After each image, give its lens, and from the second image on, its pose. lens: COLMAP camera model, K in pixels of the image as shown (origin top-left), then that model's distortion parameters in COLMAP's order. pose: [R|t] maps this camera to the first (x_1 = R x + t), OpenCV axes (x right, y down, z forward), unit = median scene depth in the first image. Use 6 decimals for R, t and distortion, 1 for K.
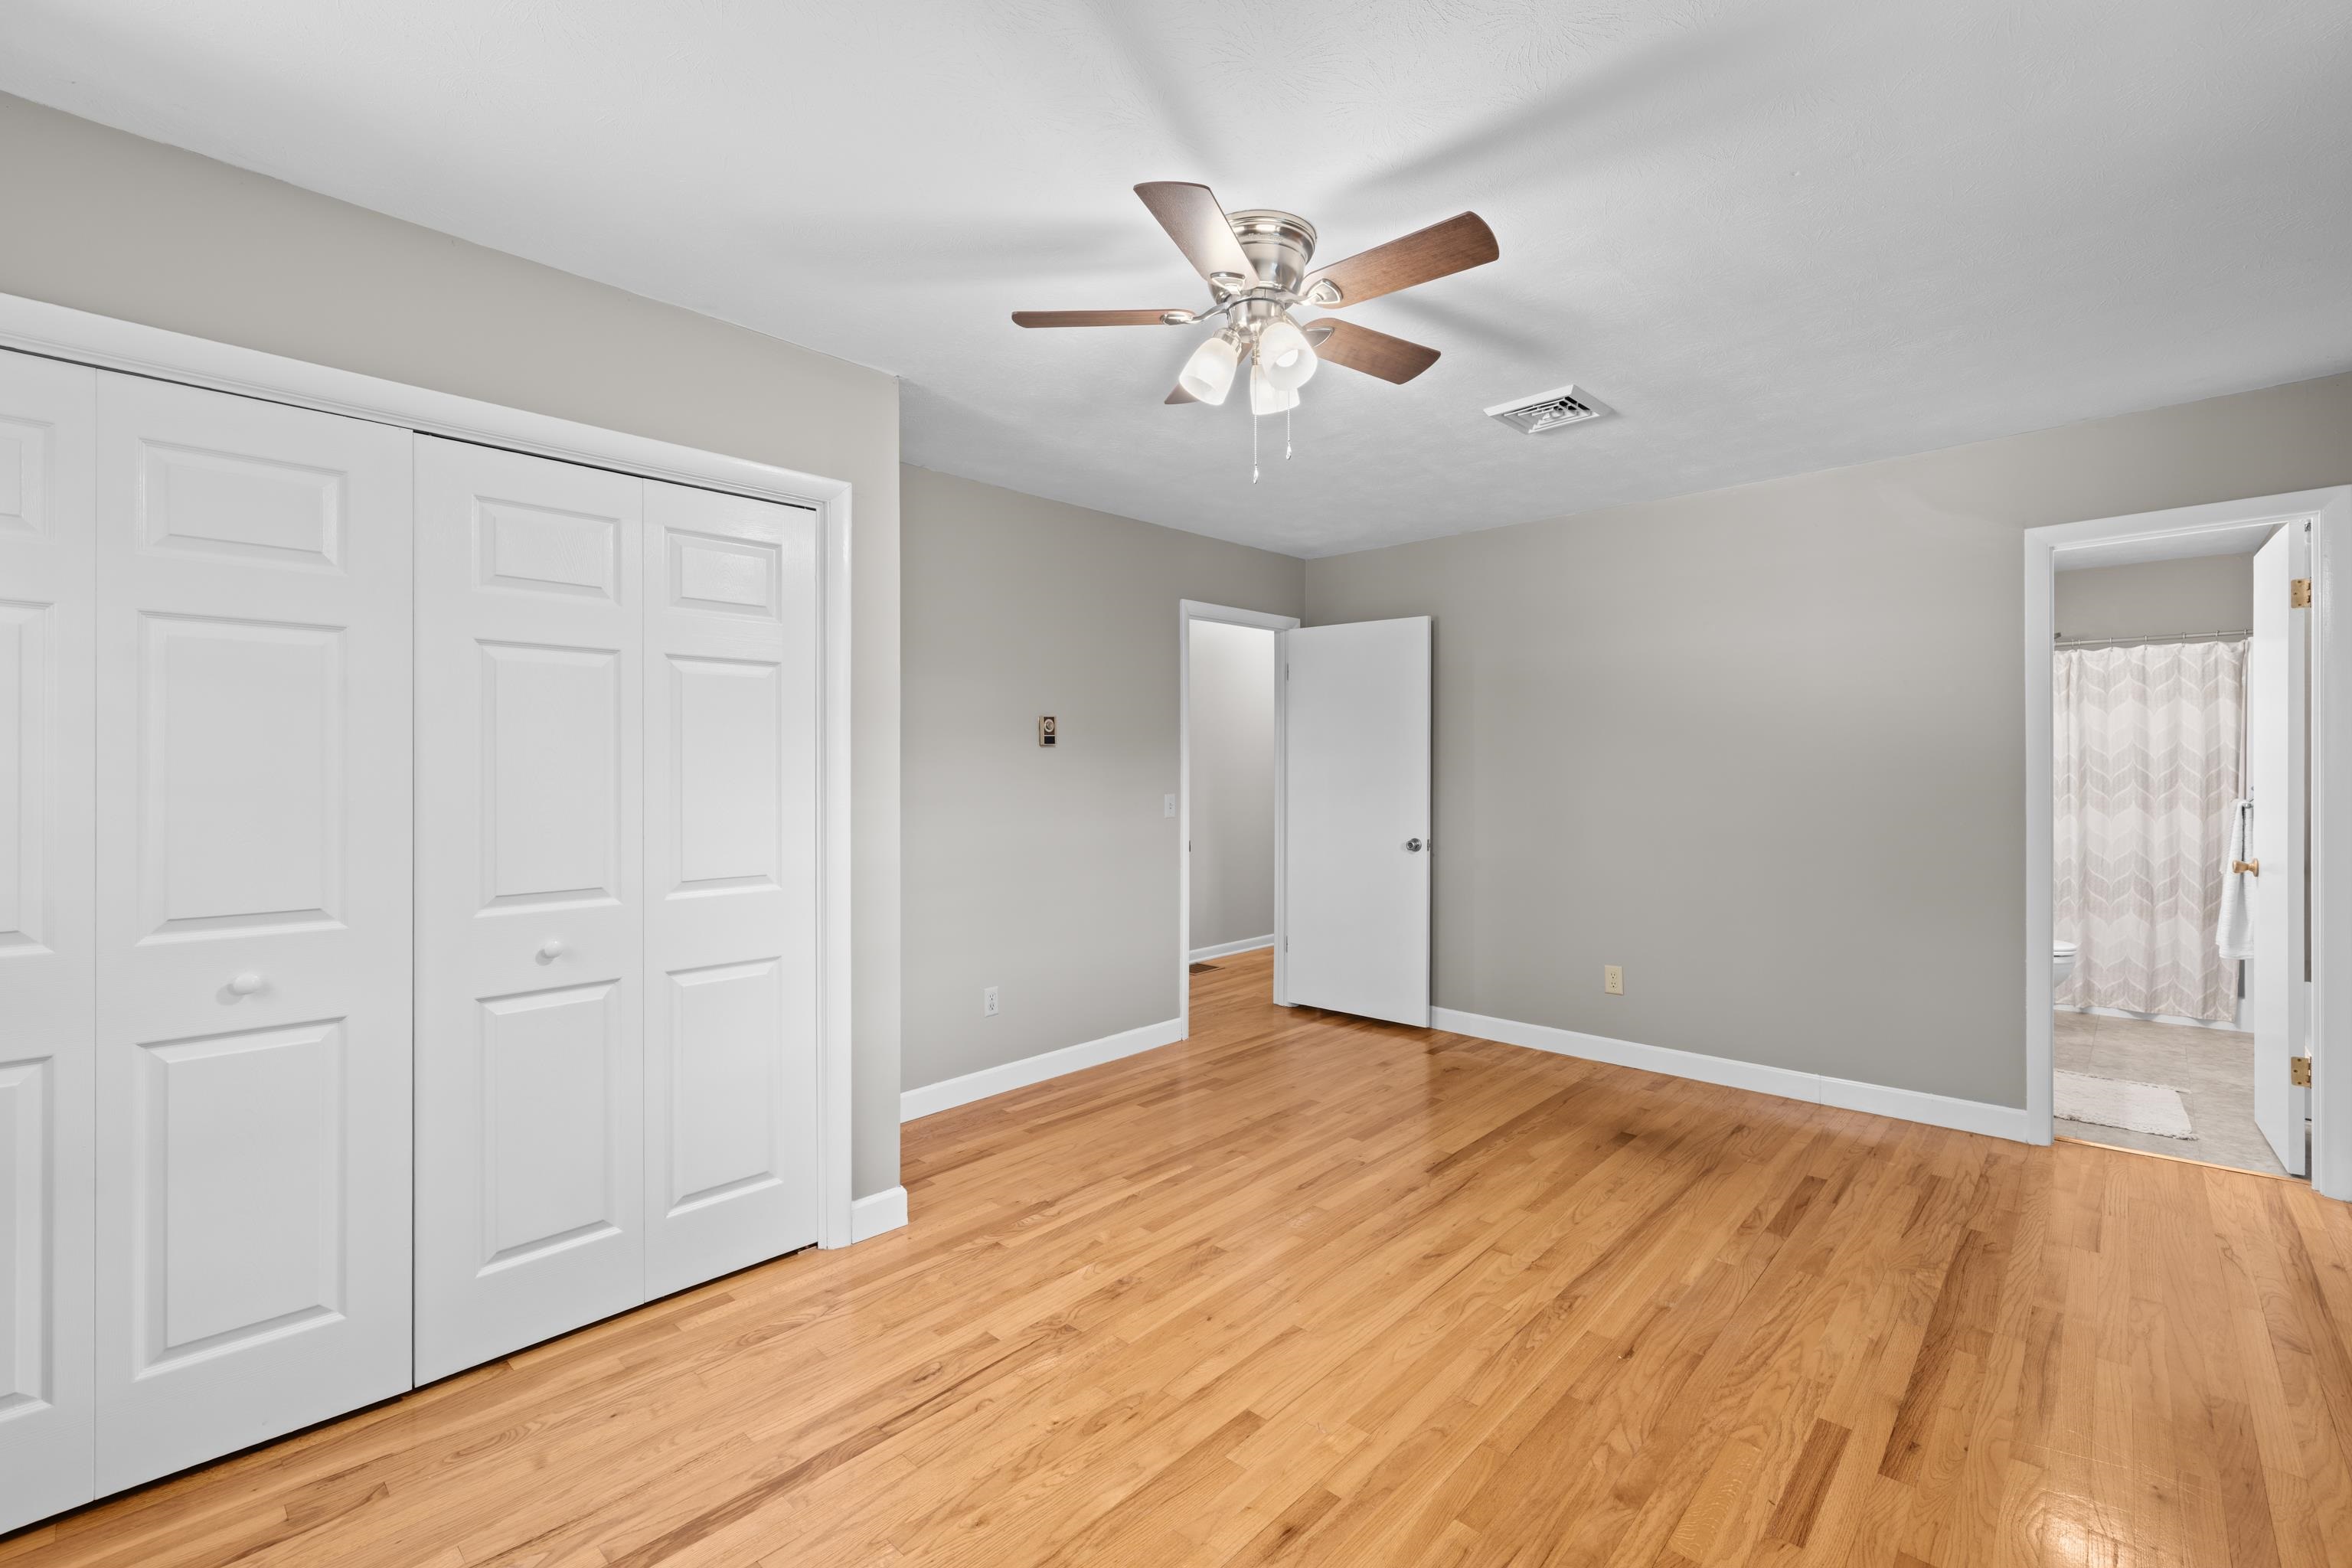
lens RADIAL K [[1000.7, 0, 1176.3], [0, 1000.7, 772.6], [0, 0, 1]] dist [-0.000381, -0.001181]
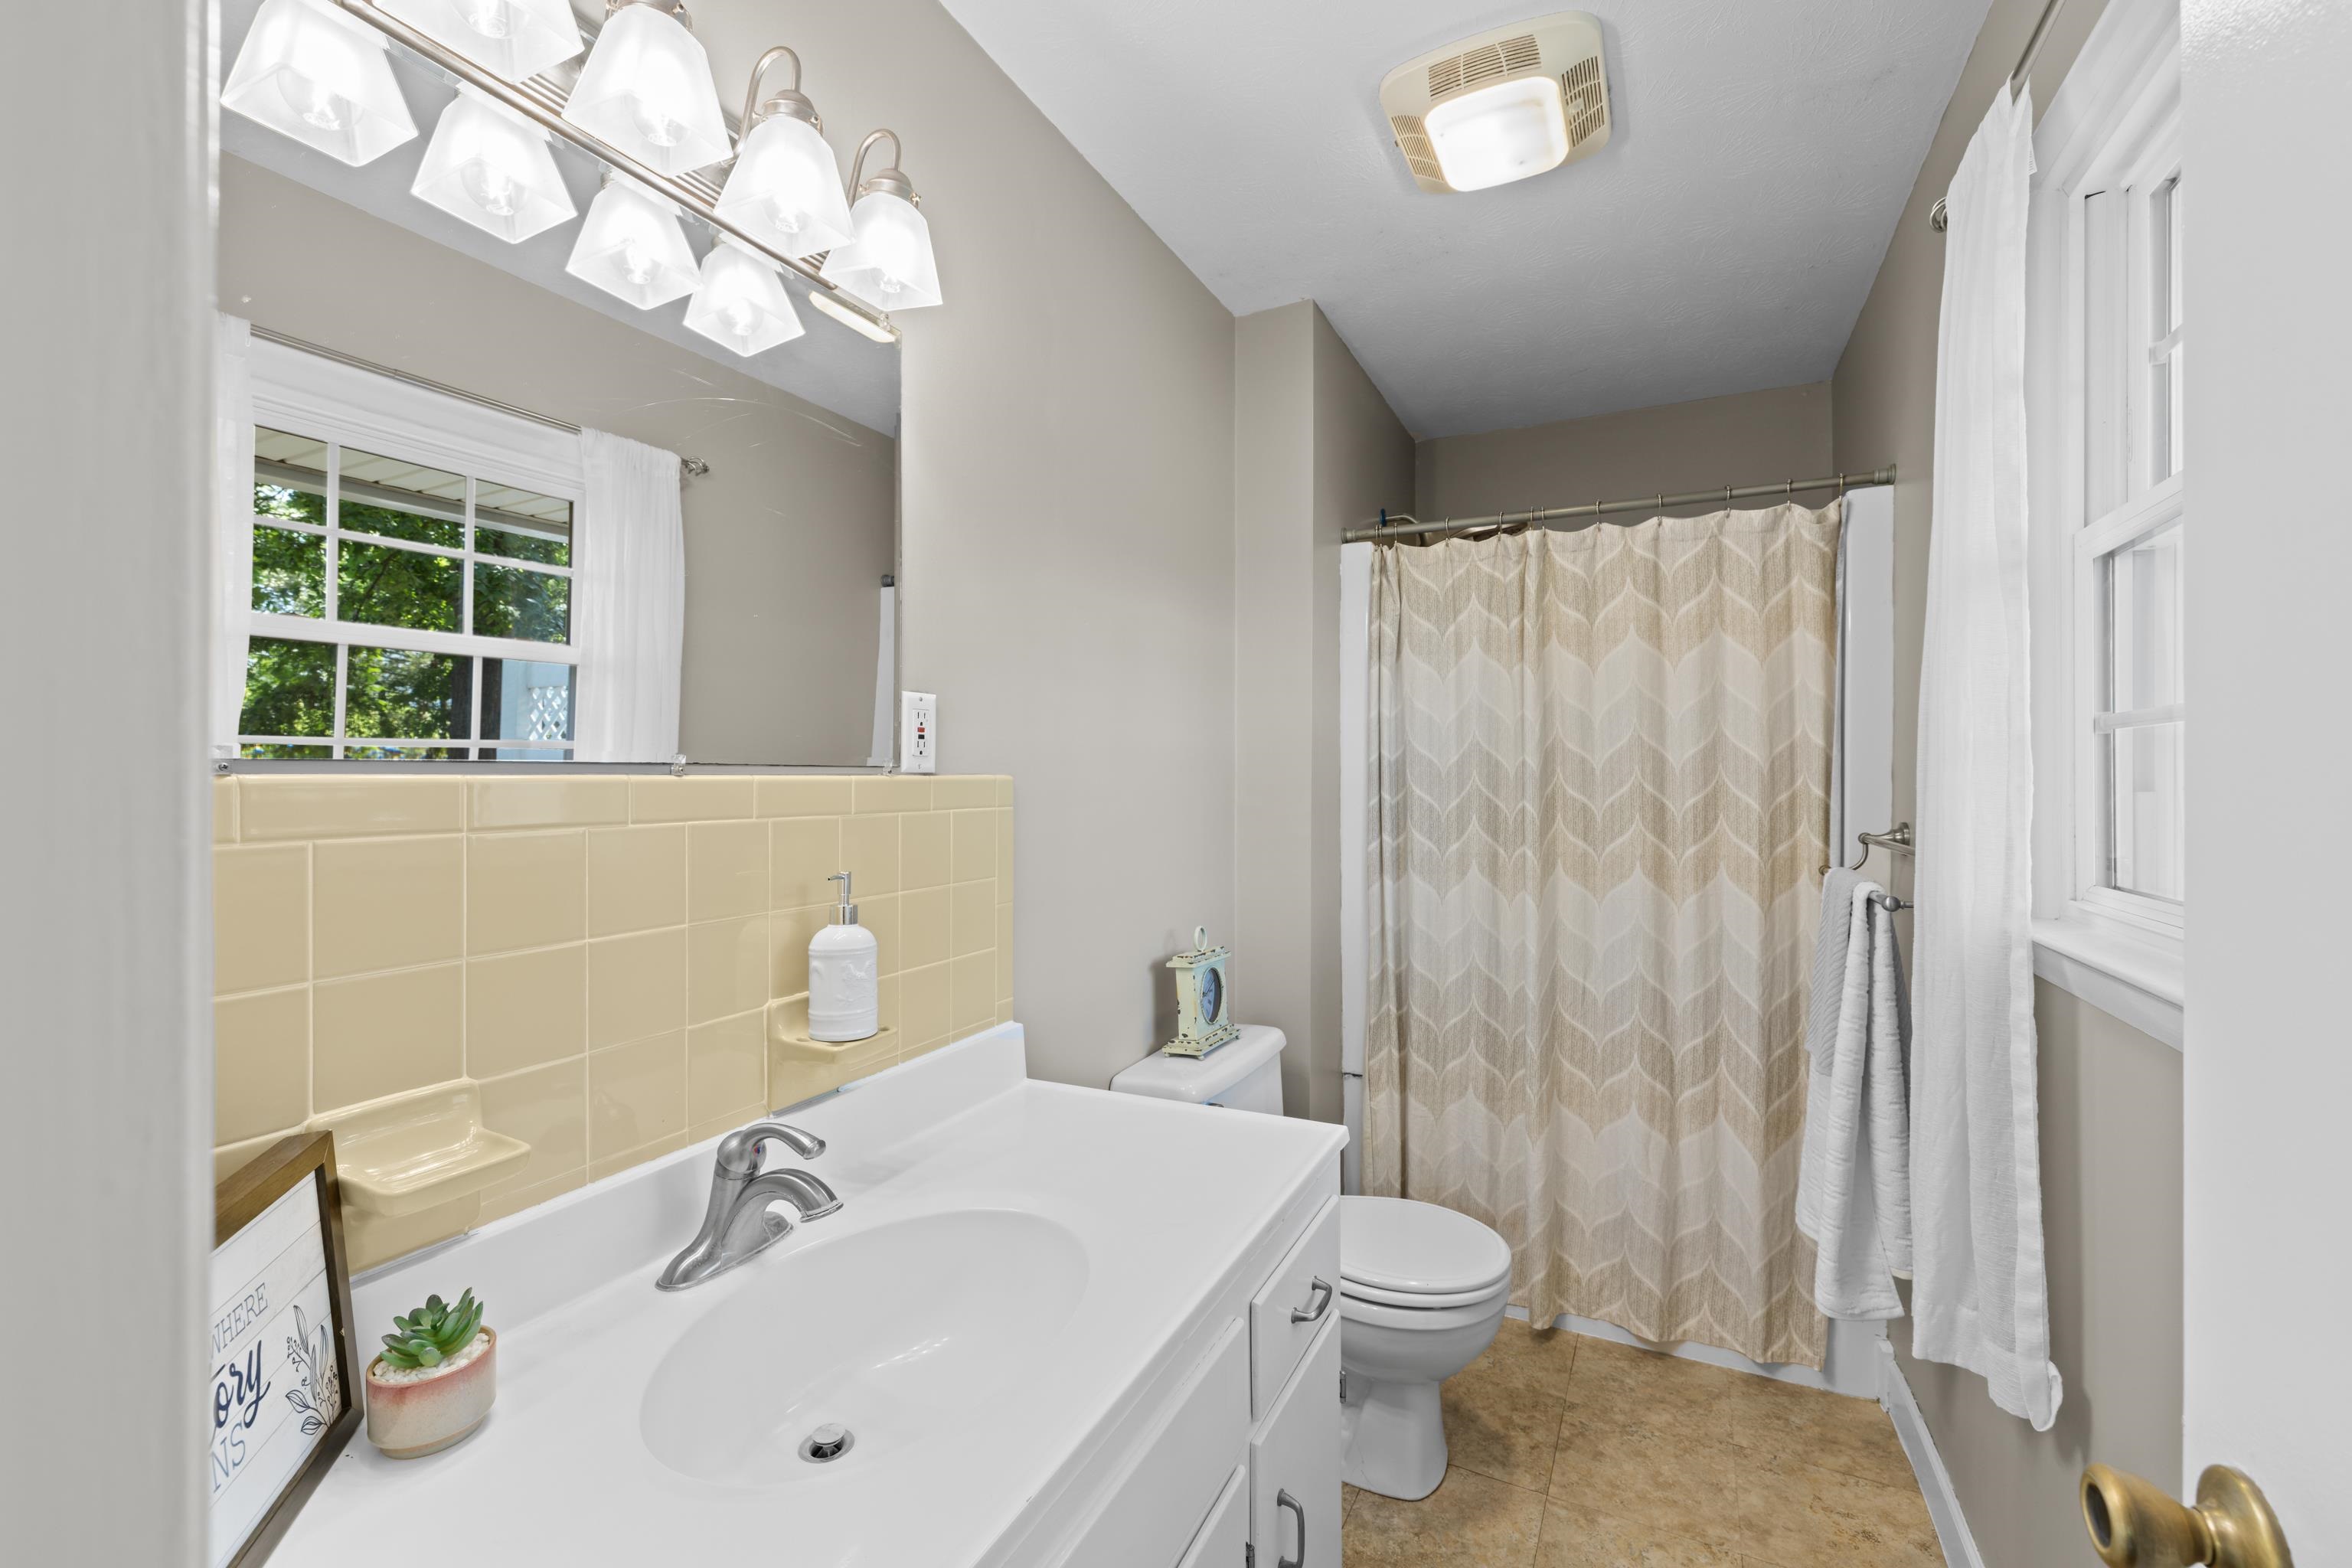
lens RADIAL K [[1000.7, 0, 1176.3], [0, 1000.7, 772.6], [0, 0, 1]] dist [-0.000381, -0.001181]
pose [[0.959306, -0.001494, 0.282363, 0.639680], [0.001592, 0.999999, -0.000118, -0.012274], [-0.282363, 0.000562, 0.959308, 0.635051]]
